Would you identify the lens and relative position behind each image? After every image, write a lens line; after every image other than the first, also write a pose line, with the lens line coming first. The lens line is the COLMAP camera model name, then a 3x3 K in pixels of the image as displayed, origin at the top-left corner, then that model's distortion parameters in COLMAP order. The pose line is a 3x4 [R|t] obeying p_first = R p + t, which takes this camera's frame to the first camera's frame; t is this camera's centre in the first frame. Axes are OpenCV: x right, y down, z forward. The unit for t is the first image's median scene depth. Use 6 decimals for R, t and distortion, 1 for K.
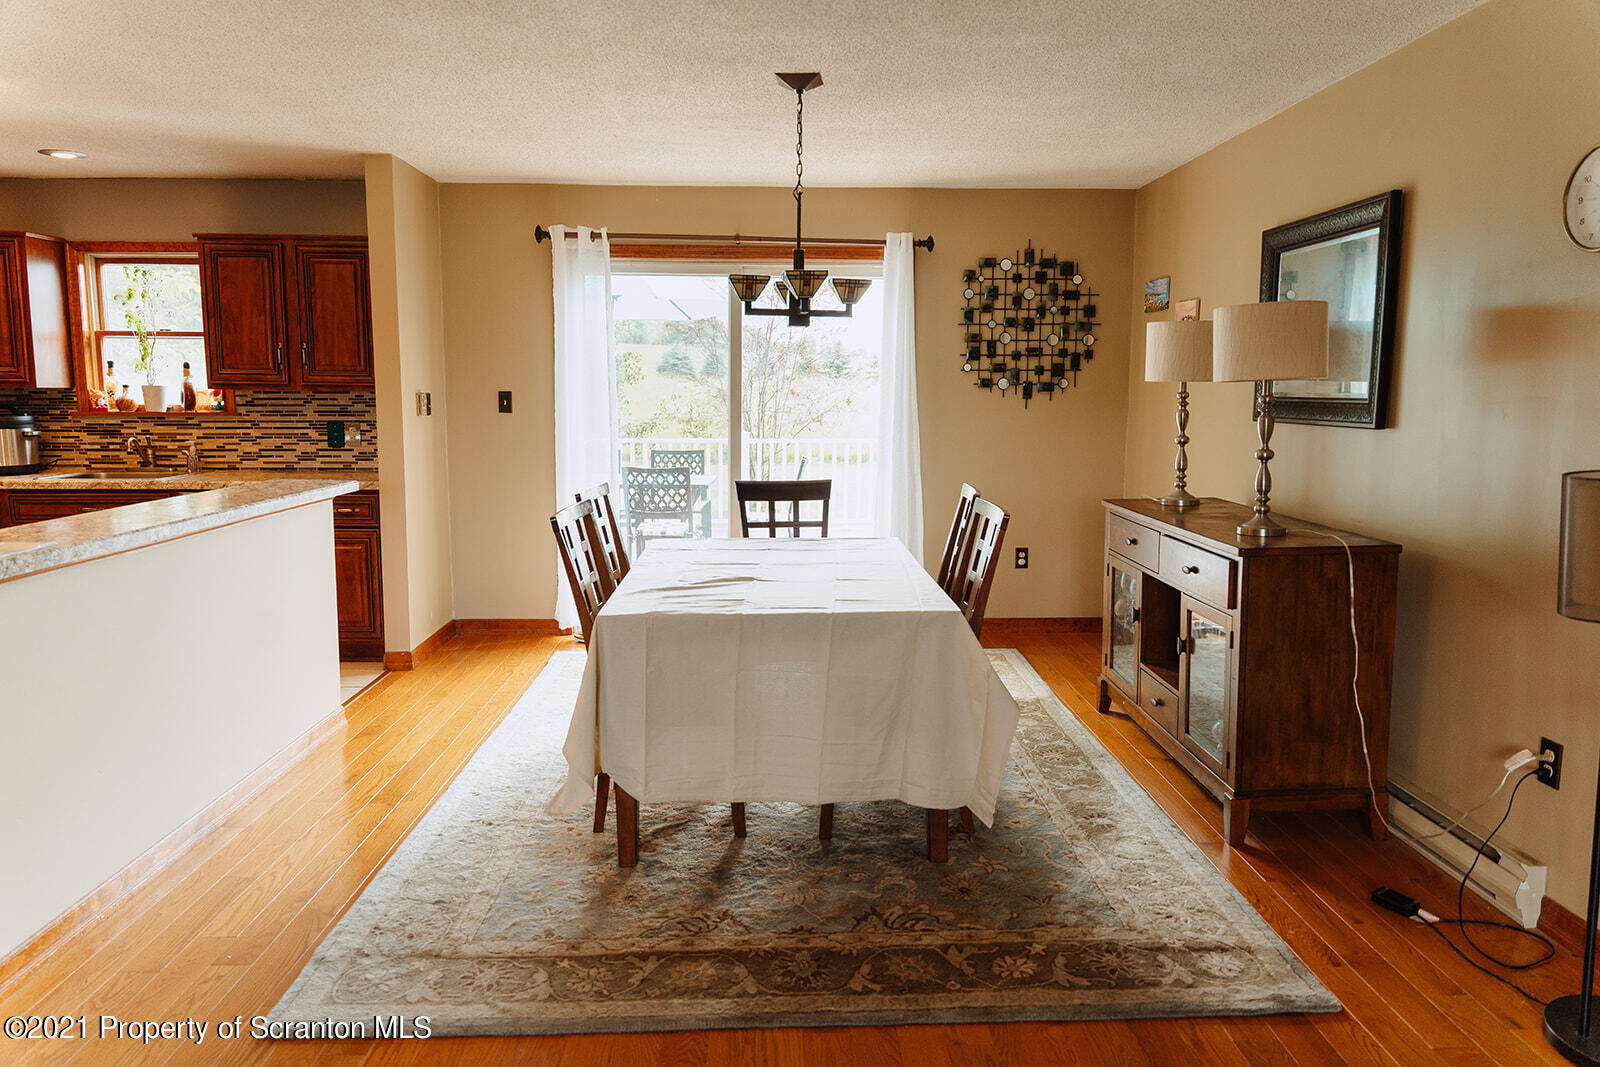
lens RADIAL K [[1072.3, 0, 796.0], [0, 1072.3, 537.4], [0, 0, 1]] dist [-0.004375, -0.004561]
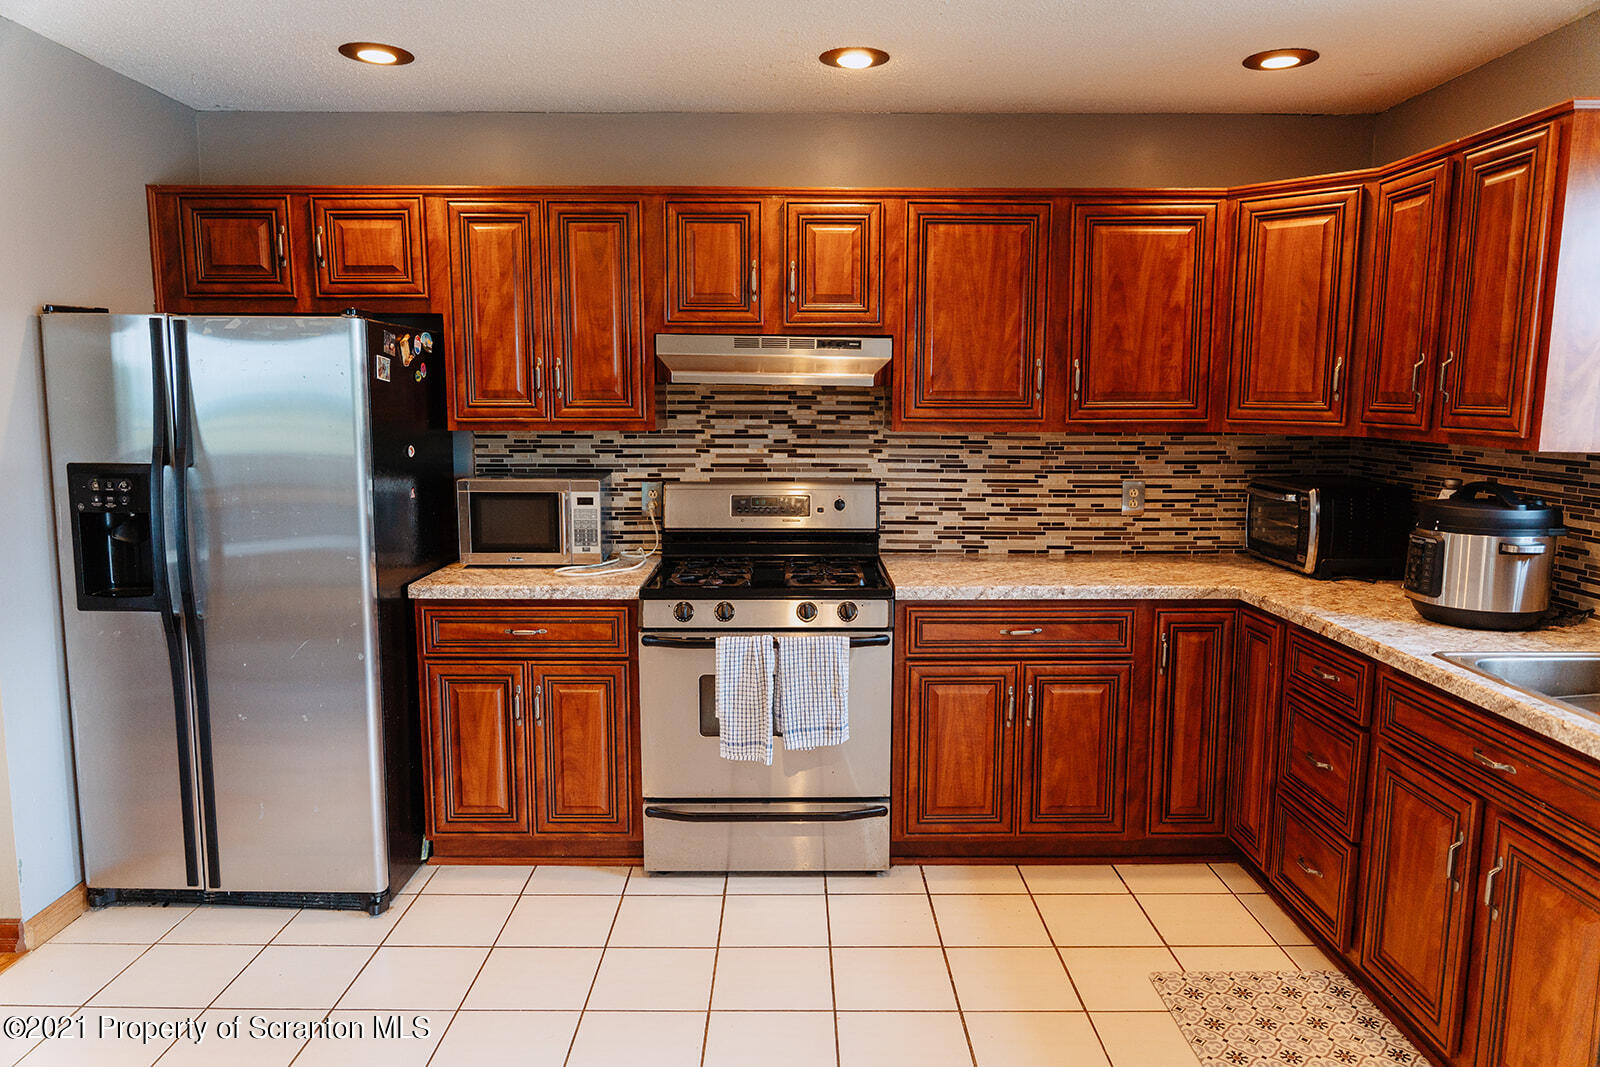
lens RADIAL K [[1072.3, 0, 808.2], [0, 1072.3, 535.4], [0, 0, 1]] dist [-0.004375, -0.004561]
pose [[-0.015884, 0.127079, -0.991765, -0.239462], [-0.146291, 0.980921, 0.128033, -0.111344], [0.989114, 0.147120, 0.003009, 0.658325]]
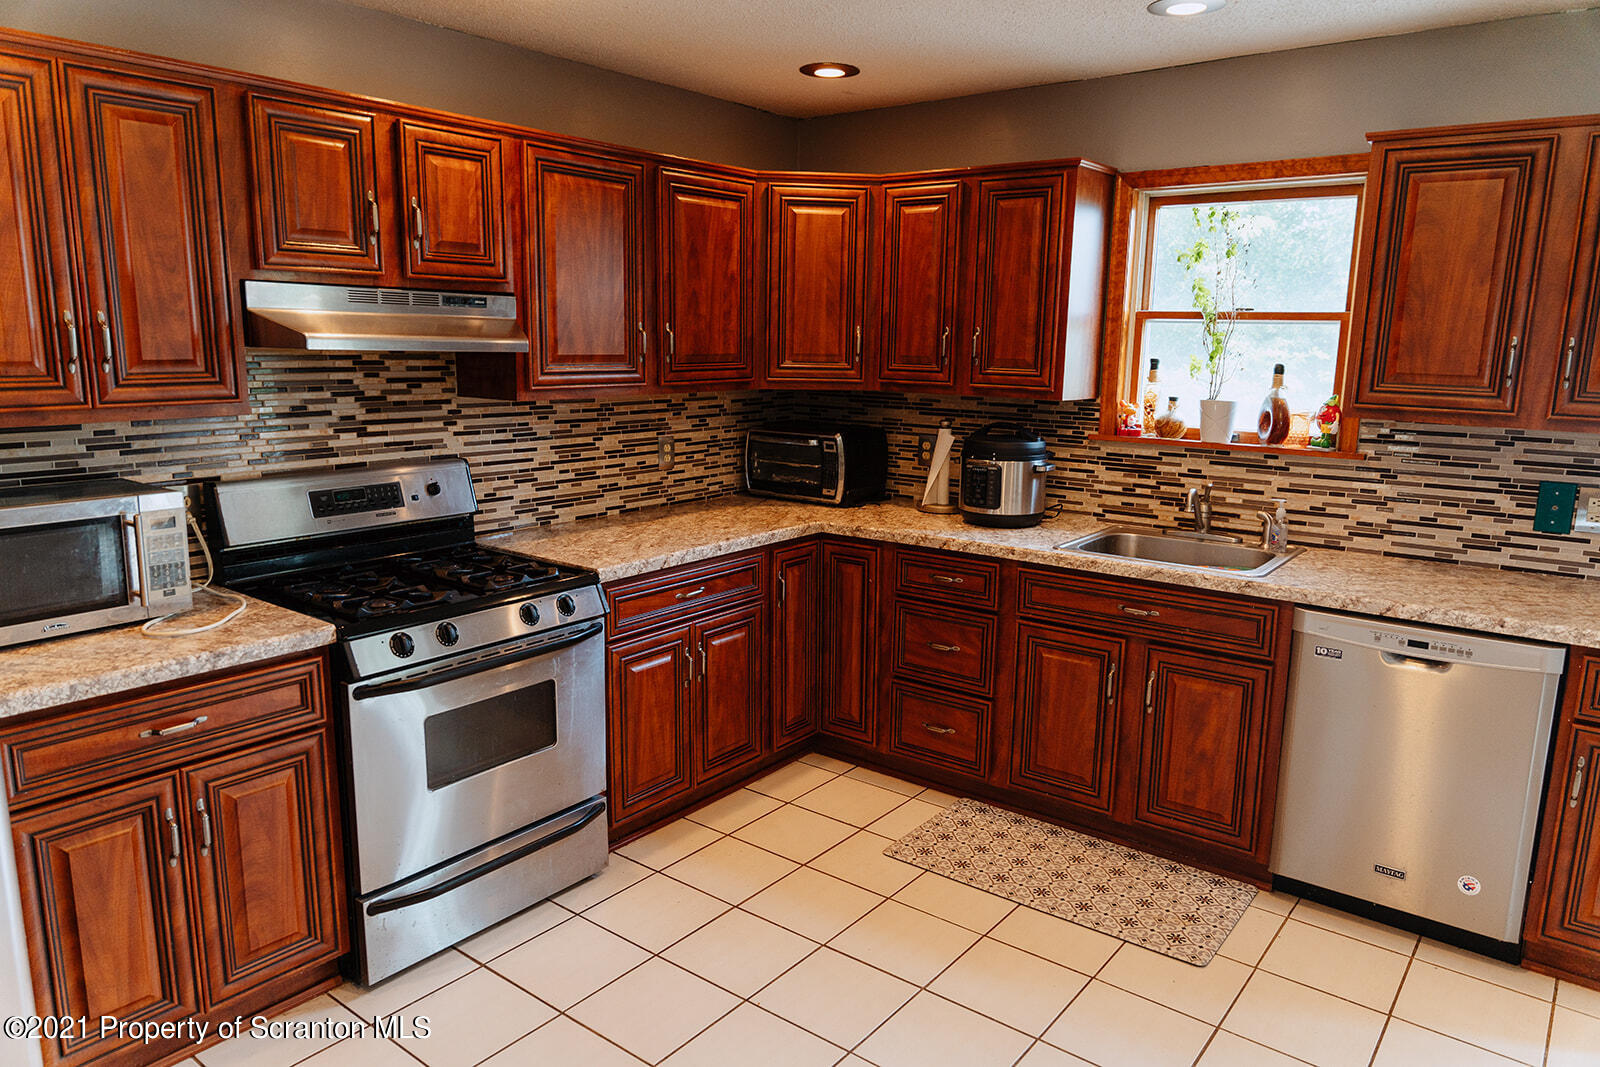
lens RADIAL K [[1072.3, 0, 811.2], [0, 1072.3, 534.2], [0, 0, 1]] dist [-0.004375, -0.004561]
pose [[0.775880, 0.121354, -0.619099, -0.389045], [-0.099894, 0.992577, 0.069371, -0.084030], [0.622922, 0.008021, 0.782243, 0.367379]]
